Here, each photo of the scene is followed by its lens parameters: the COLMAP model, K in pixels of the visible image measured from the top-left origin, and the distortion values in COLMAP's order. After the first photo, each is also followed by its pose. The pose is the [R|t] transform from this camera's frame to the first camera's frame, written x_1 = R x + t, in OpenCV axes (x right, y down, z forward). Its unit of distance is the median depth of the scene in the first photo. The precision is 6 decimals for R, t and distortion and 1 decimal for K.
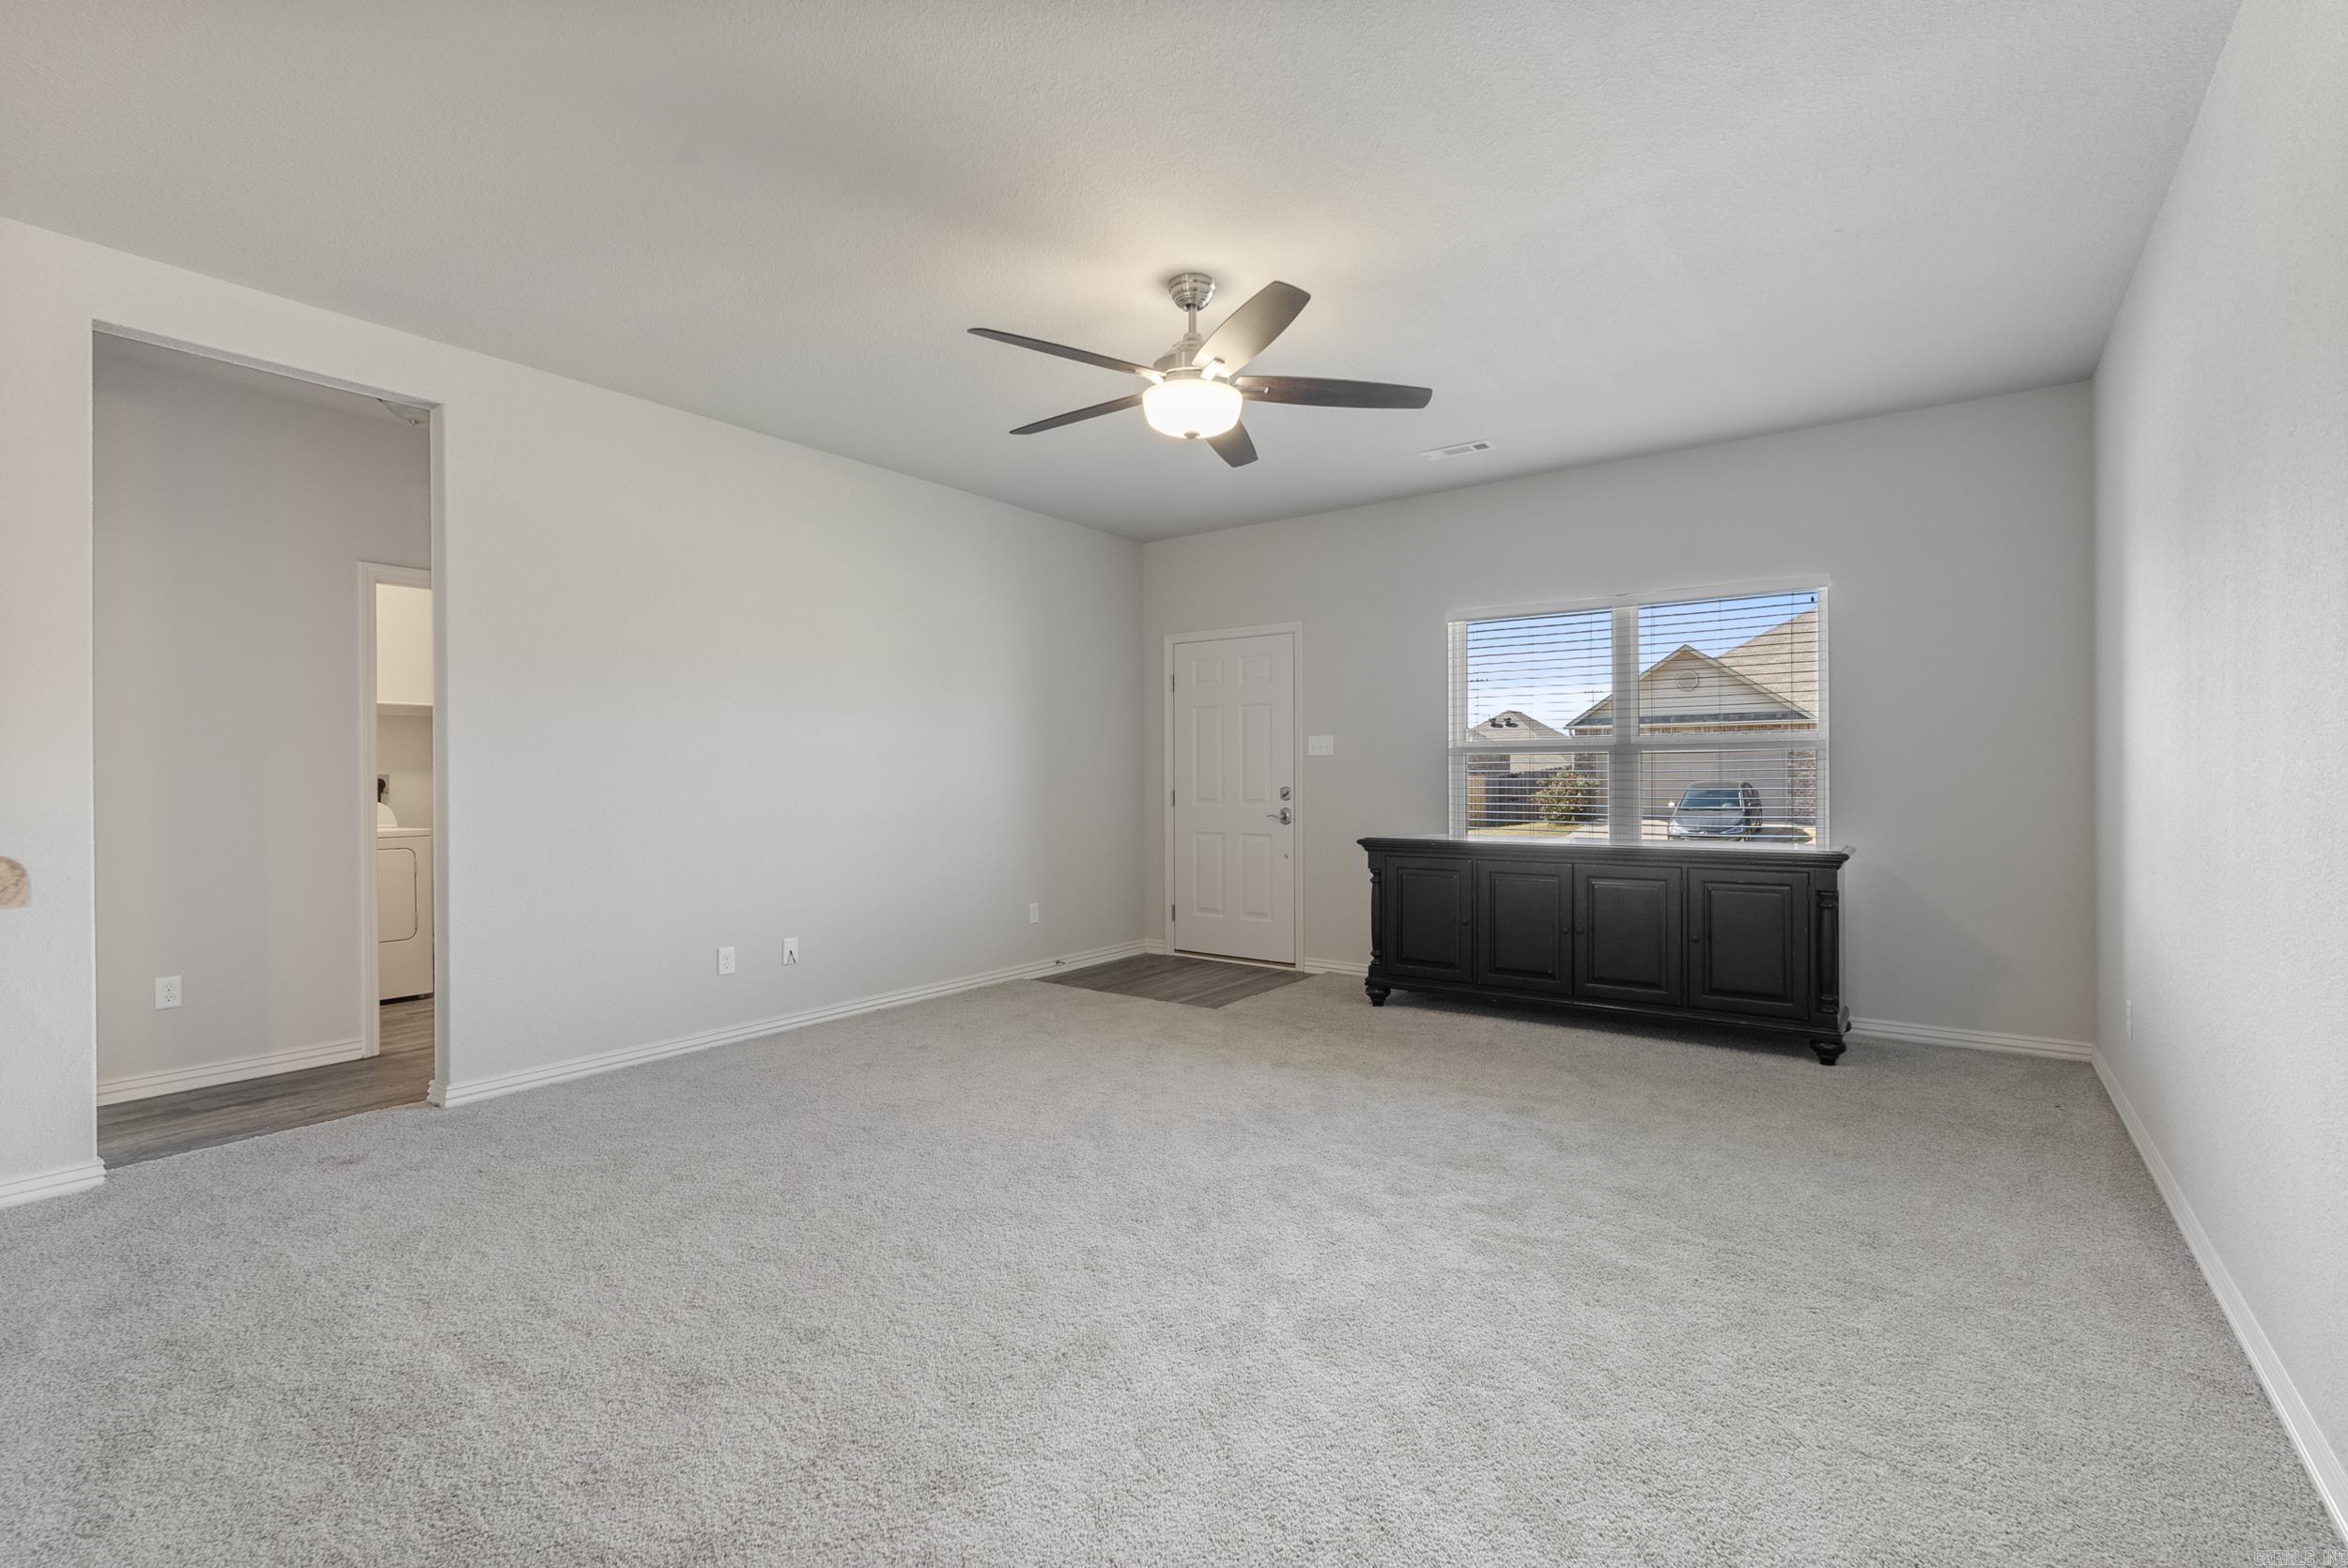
lens RADIAL K [[1037.1, 0, 1182.8], [0, 1037.1, 796.0], [0, 0, 1]] dist [-0.009187, 0.001881]
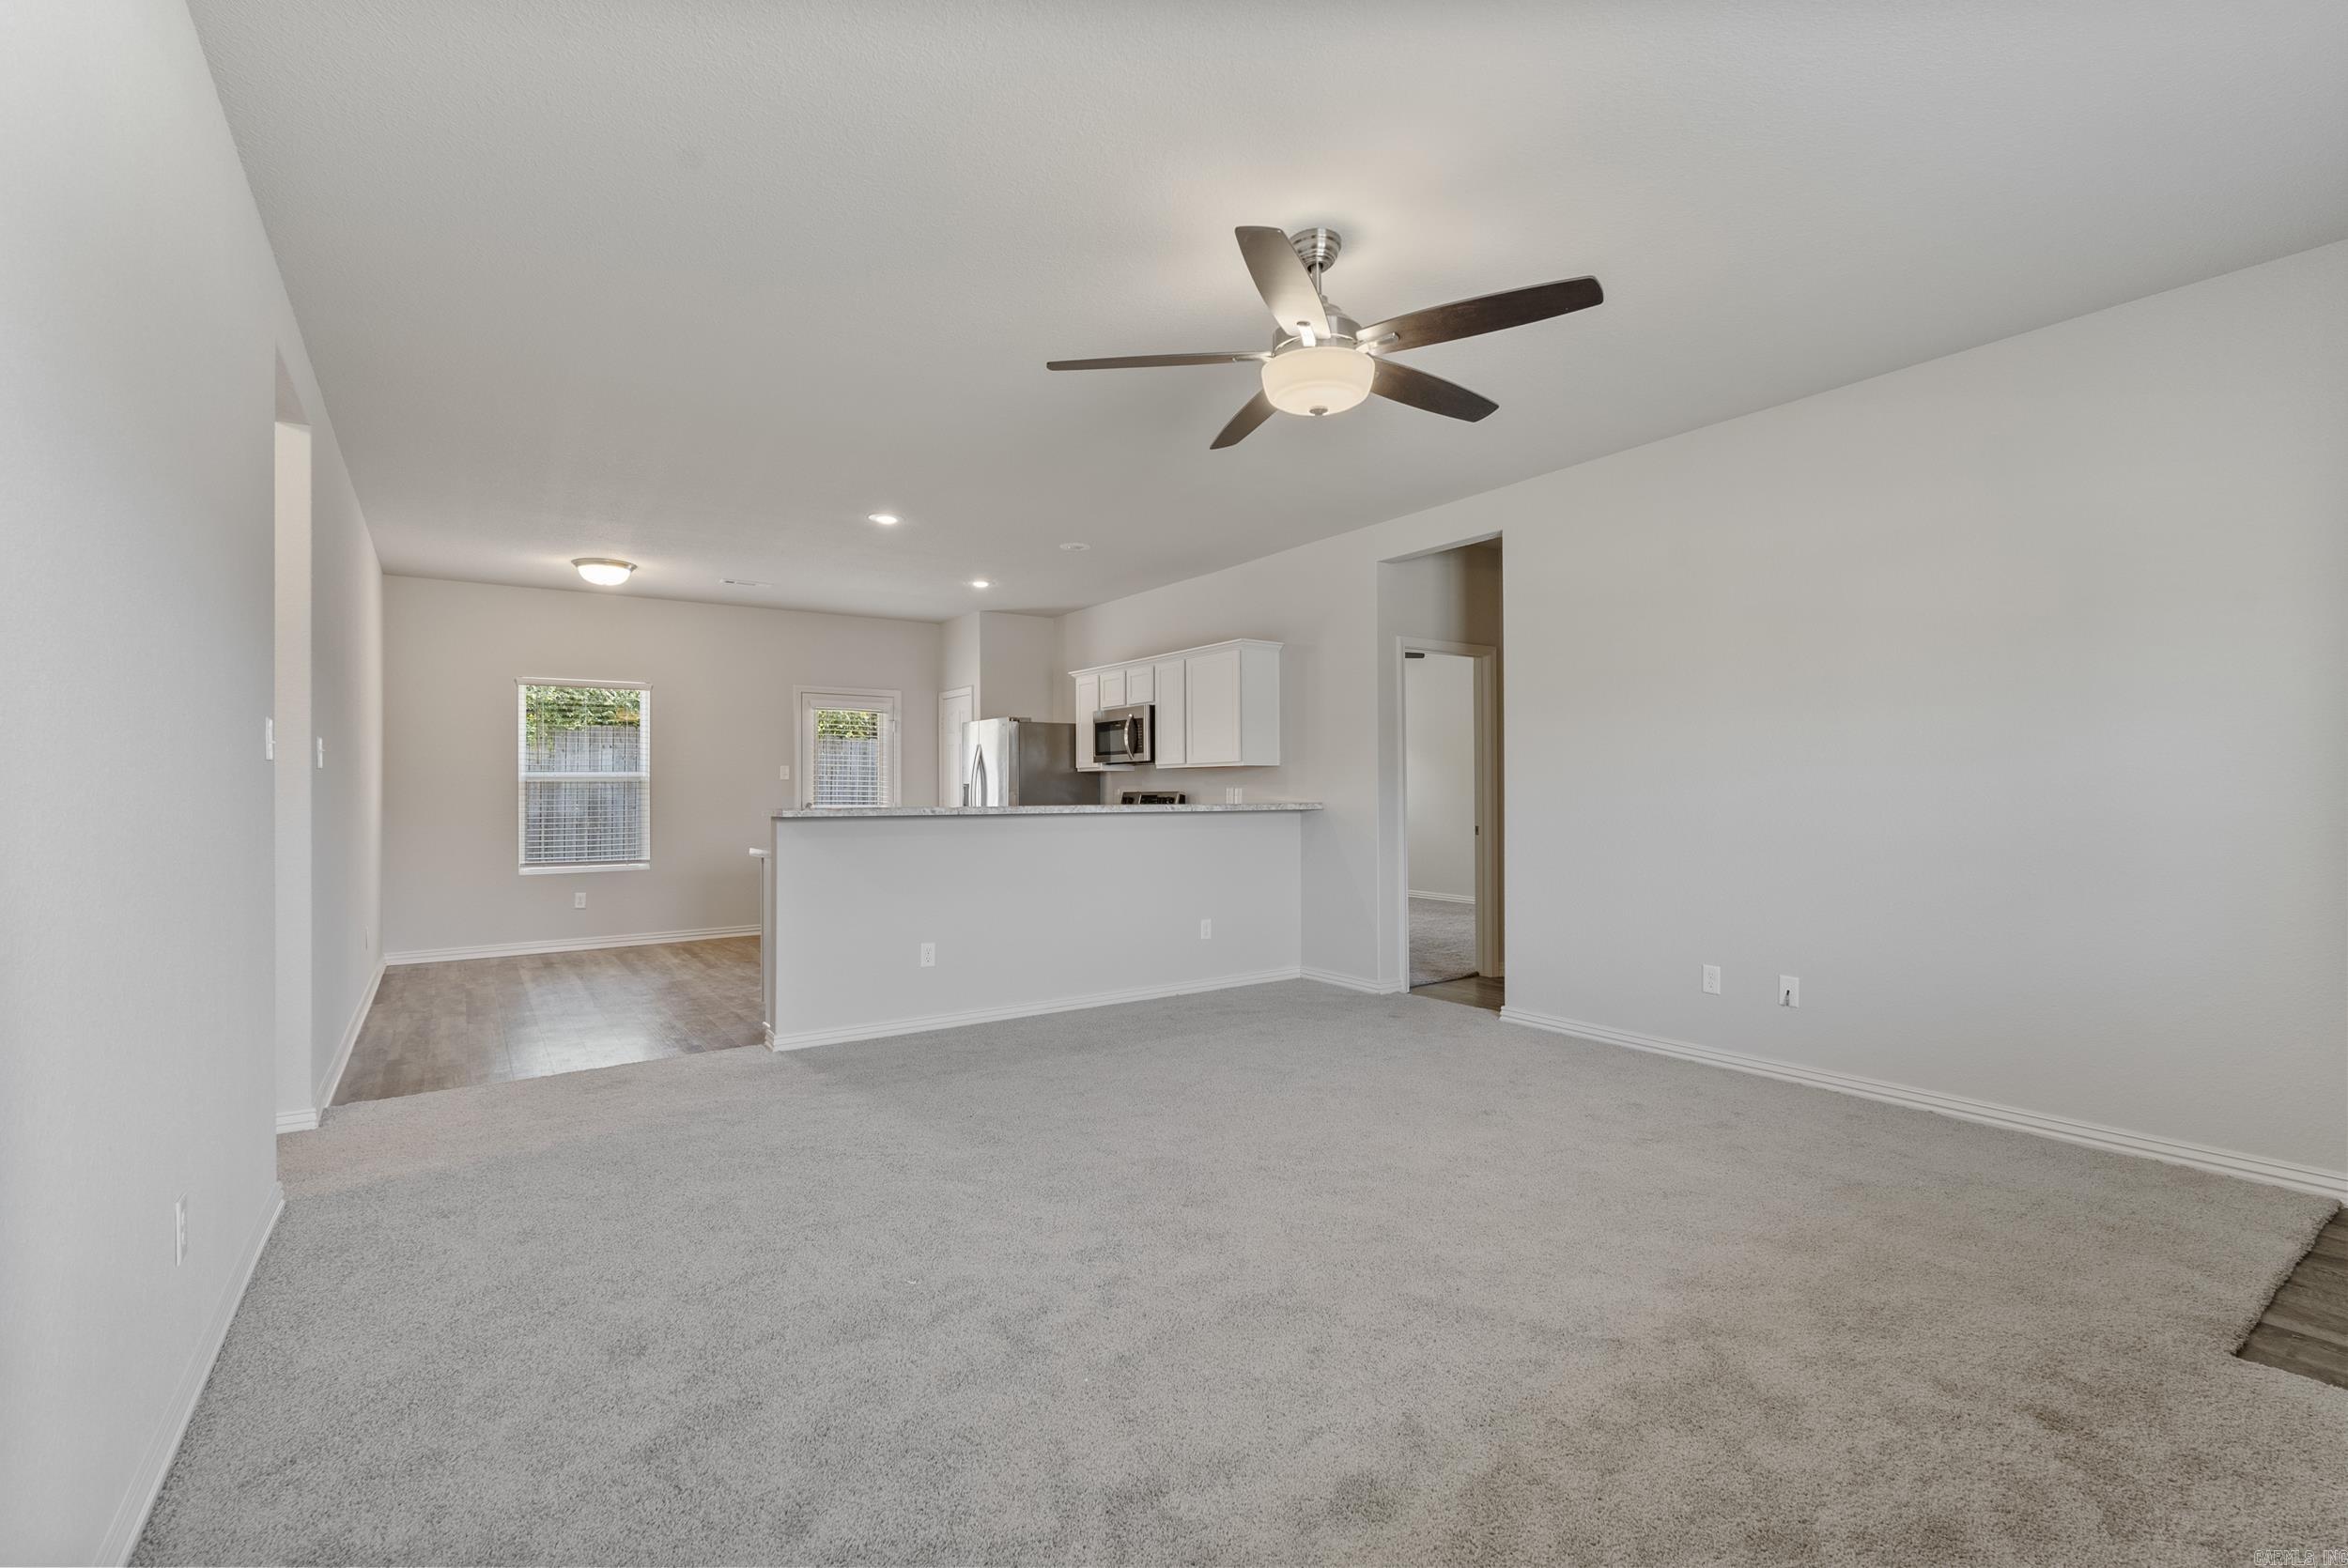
lens RADIAL K [[1037.1, 0, 1163.9], [0, 1037.1, 781.4], [0, 0, 1]] dist [-0.009187, 0.001881]
pose [[-0.337805, -0.004815, -0.941204, 0.590679], [-0.011981, 0.999928, -0.000816, -0.016671], [0.941140, 0.011001, -0.337838, 0.782818]]
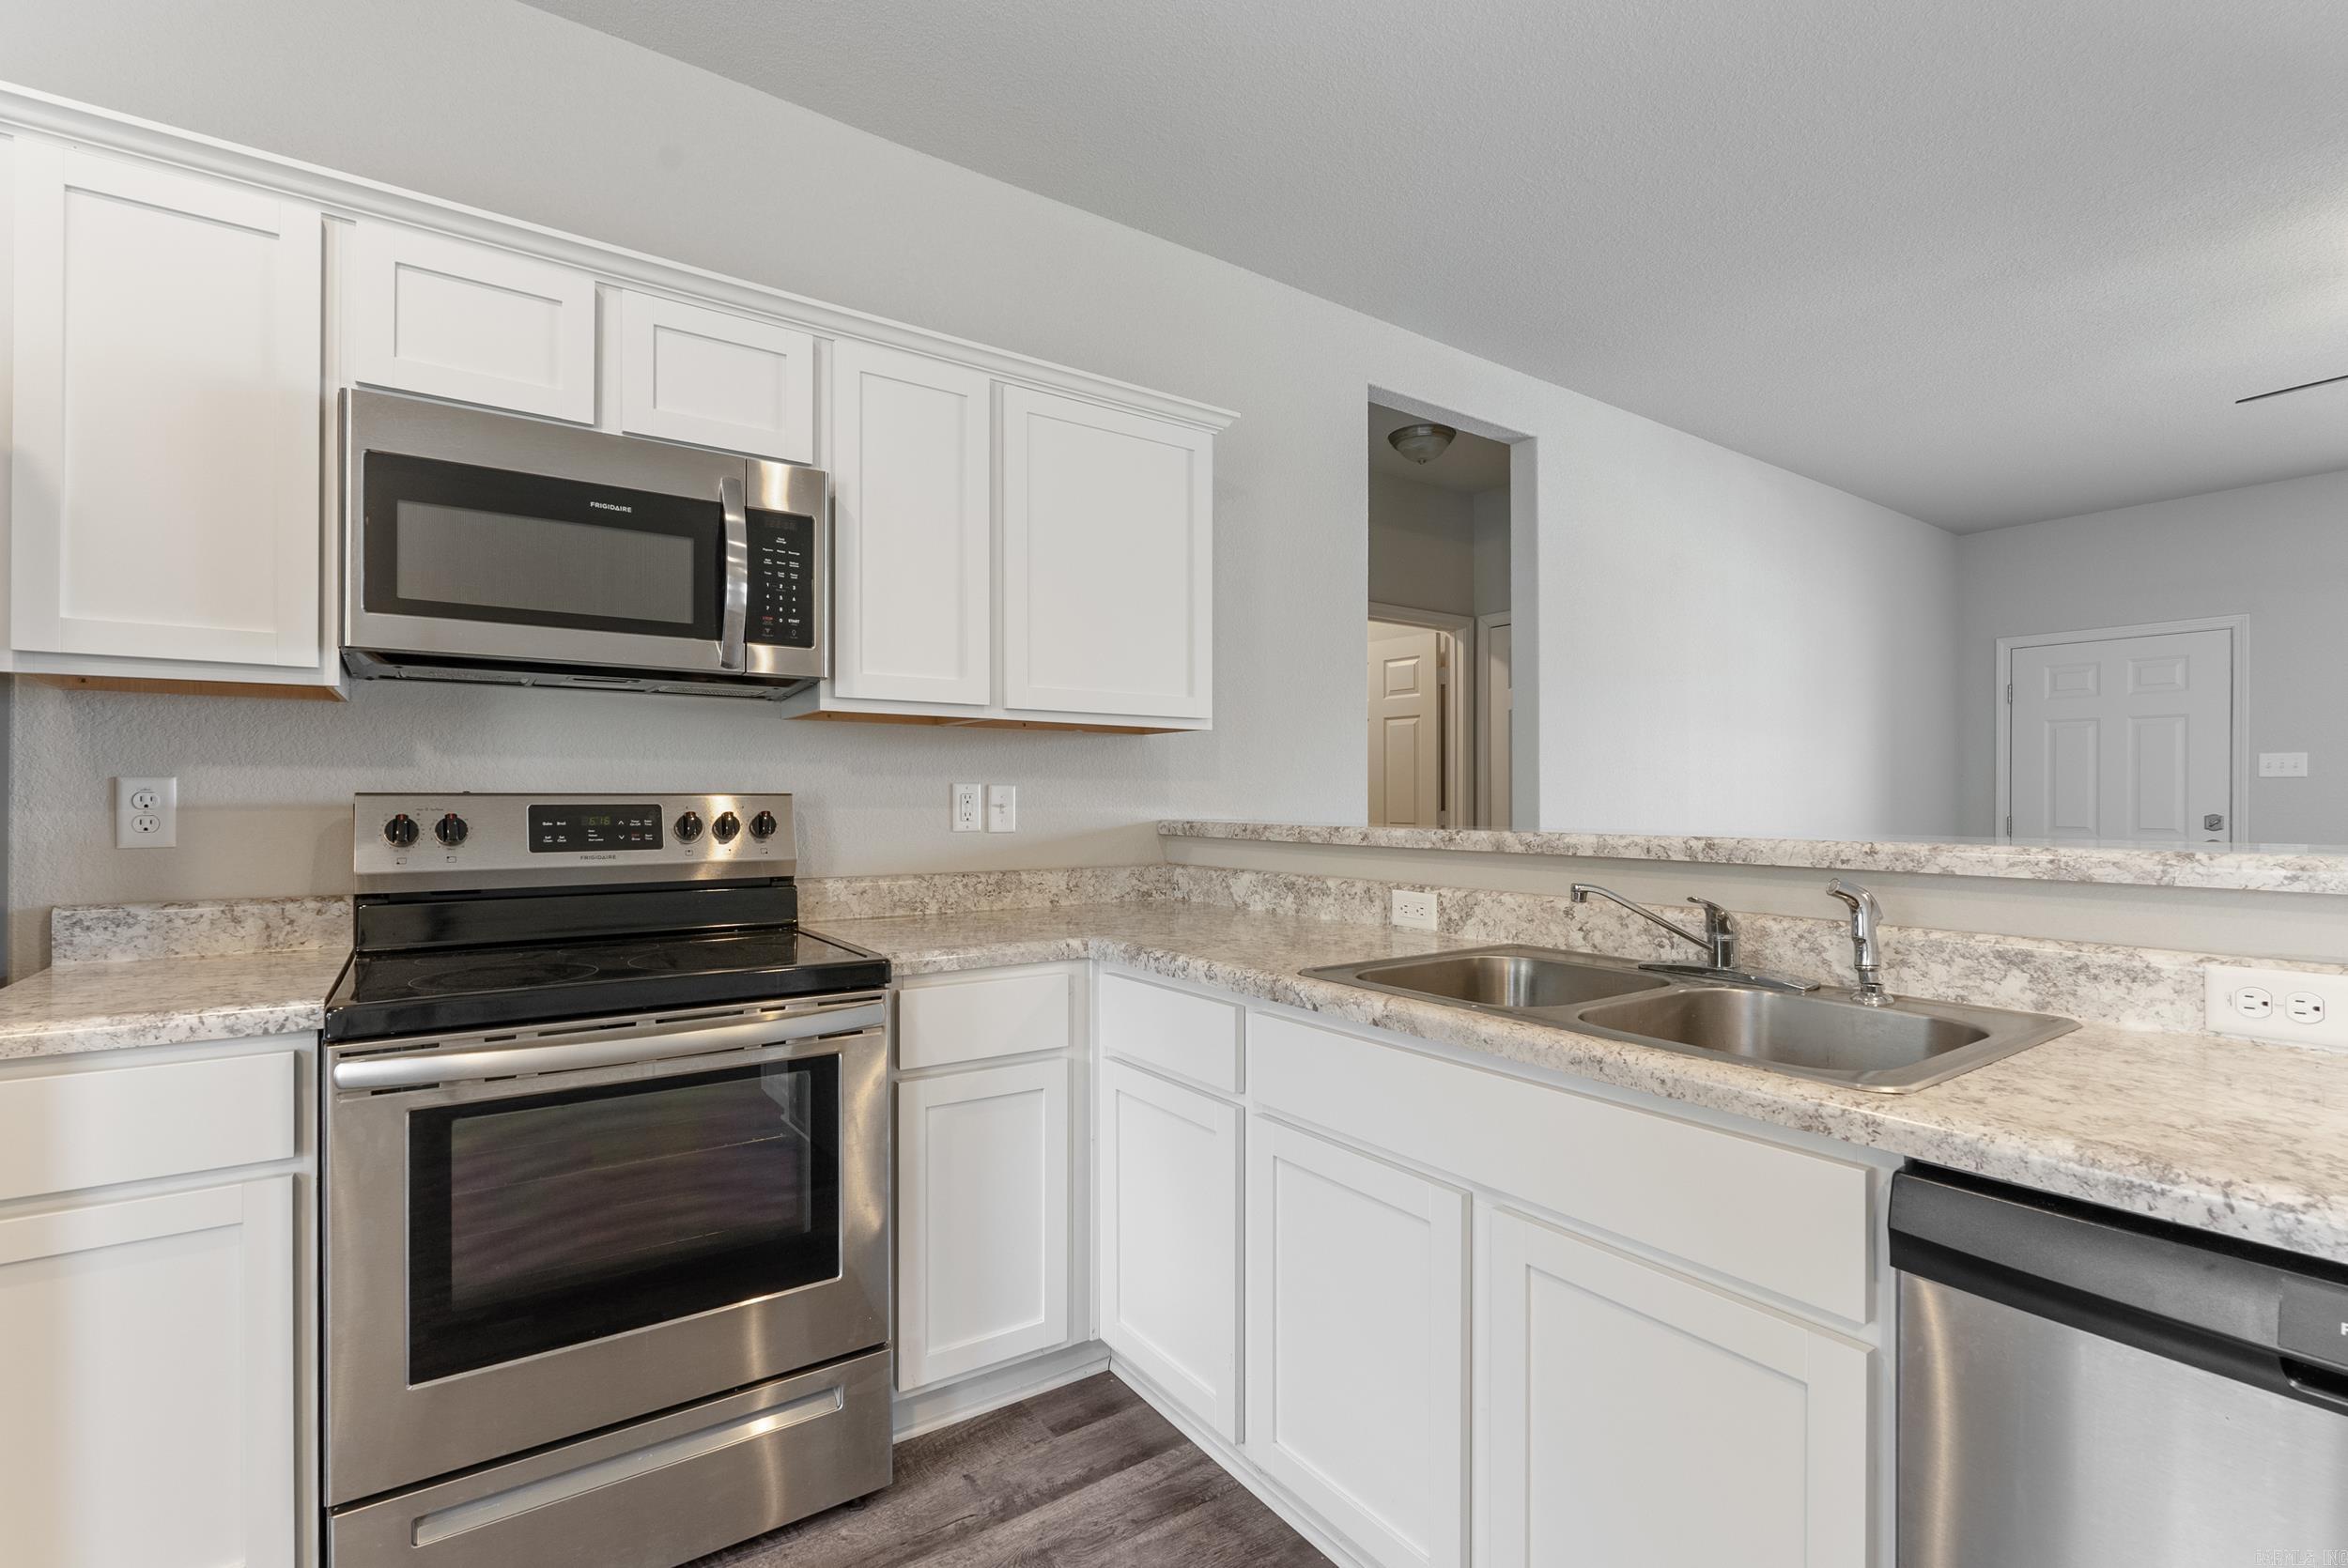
lens RADIAL K [[1037.1, 0, 1167.8], [0, 1037.1, 806.6], [0, 0, 1]] dist [-0.009187, 0.001881]
pose [[0.944970, 0.010370, -0.326992, -0.520154], [-0.013822, 0.999871, -0.008235, 0.004185], [0.326865, 0.012301, 0.944991, -0.068051]]
